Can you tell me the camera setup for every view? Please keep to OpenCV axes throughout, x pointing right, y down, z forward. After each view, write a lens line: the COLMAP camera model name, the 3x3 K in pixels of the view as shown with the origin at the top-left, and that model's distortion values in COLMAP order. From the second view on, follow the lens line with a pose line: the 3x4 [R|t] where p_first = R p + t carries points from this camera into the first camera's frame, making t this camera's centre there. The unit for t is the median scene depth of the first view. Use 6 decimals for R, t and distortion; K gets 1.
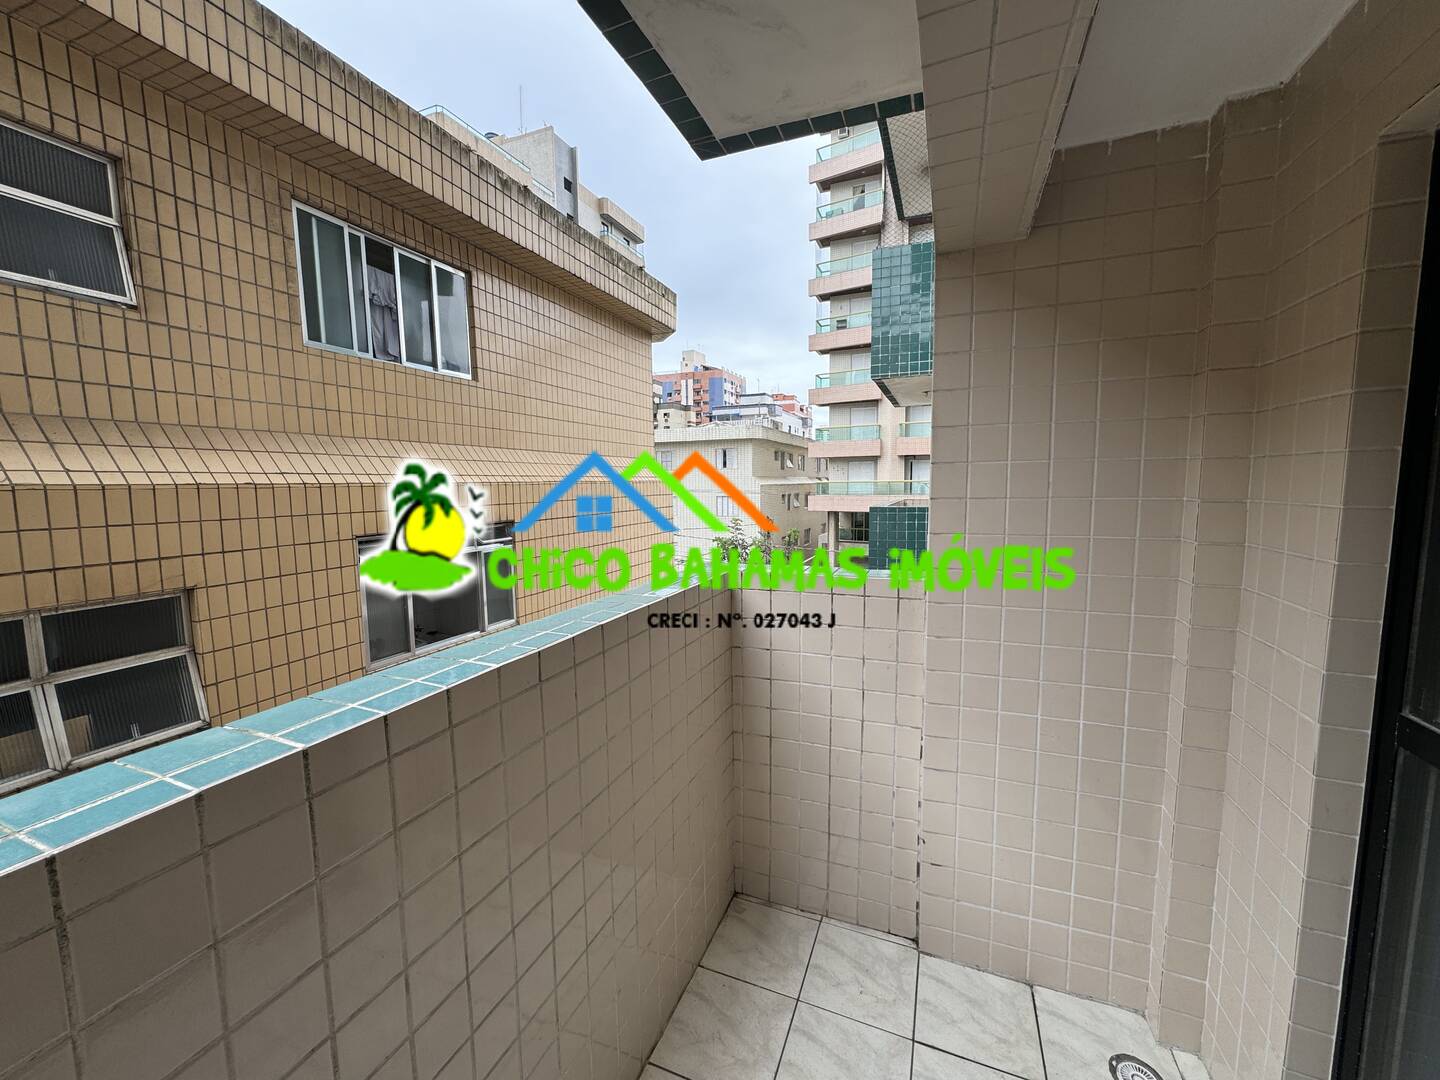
lens RADIAL K [[571.9, 0, 720.0], [0, 571.9, 540.0], [0, 0, 1]] dist [-0.003131, 0.000528]
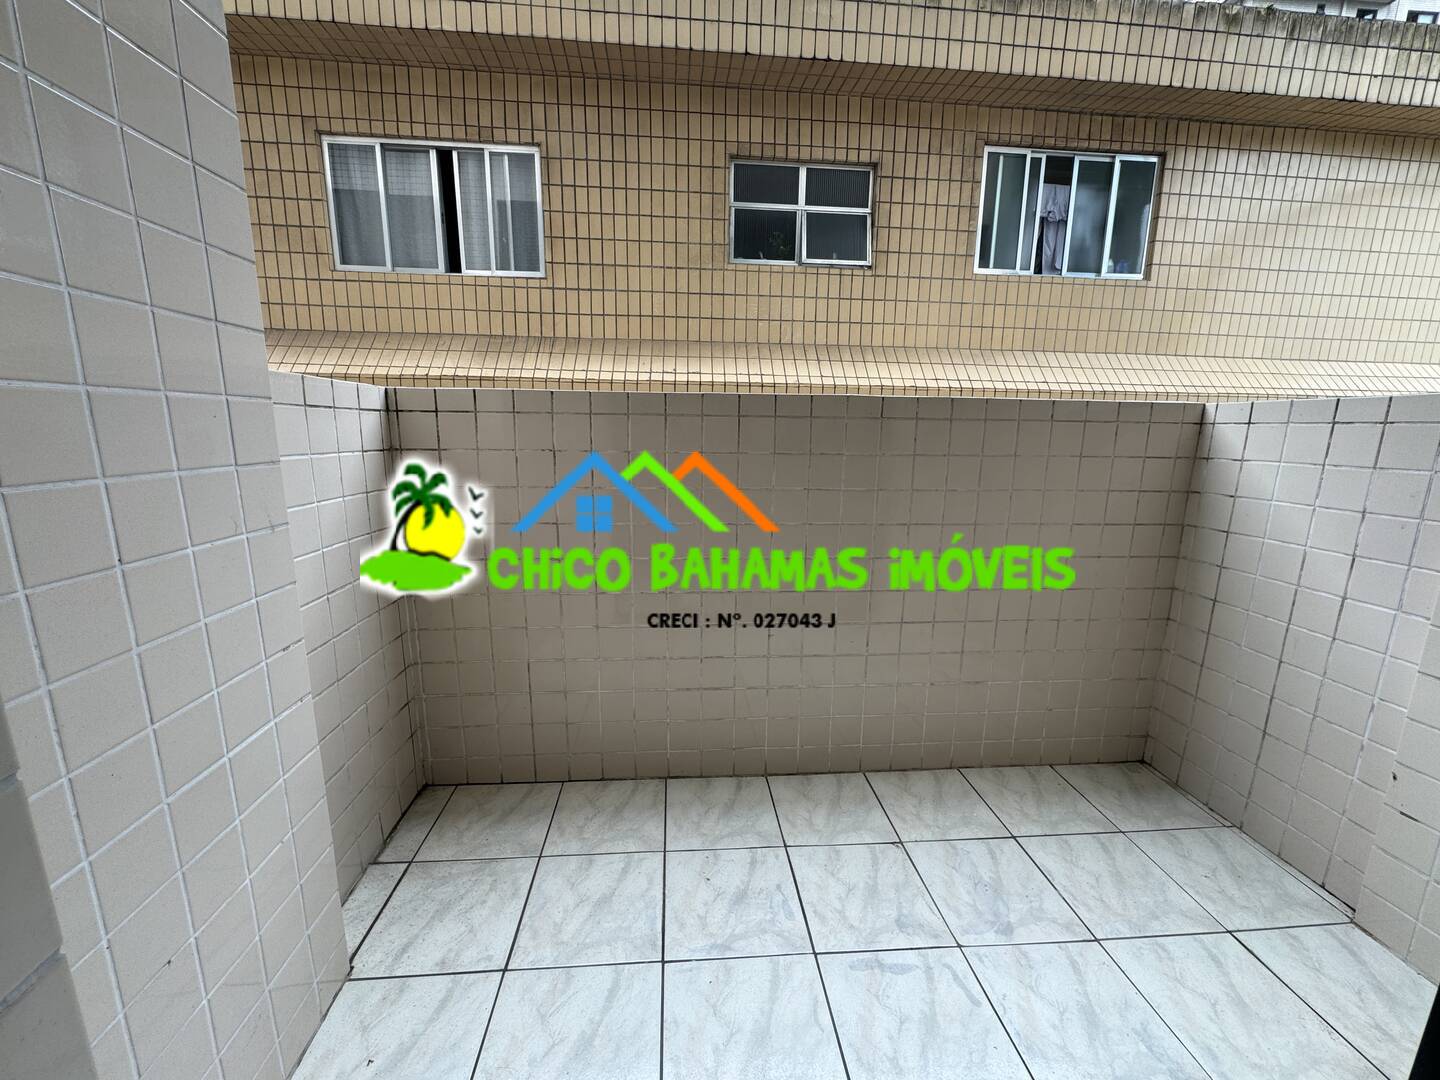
lens RADIAL K [[571.9, 0, 720.0], [0, 571.9, 540.0], [0, 0, 1]] dist [-0.003131, 0.000528]
pose [[0.447204, 0.190318, -0.873949, 0.181773], [-0.109331, 0.981404, 0.157773, 0.075598], [0.887725, 0.024993, 0.459696, -0.019104]]
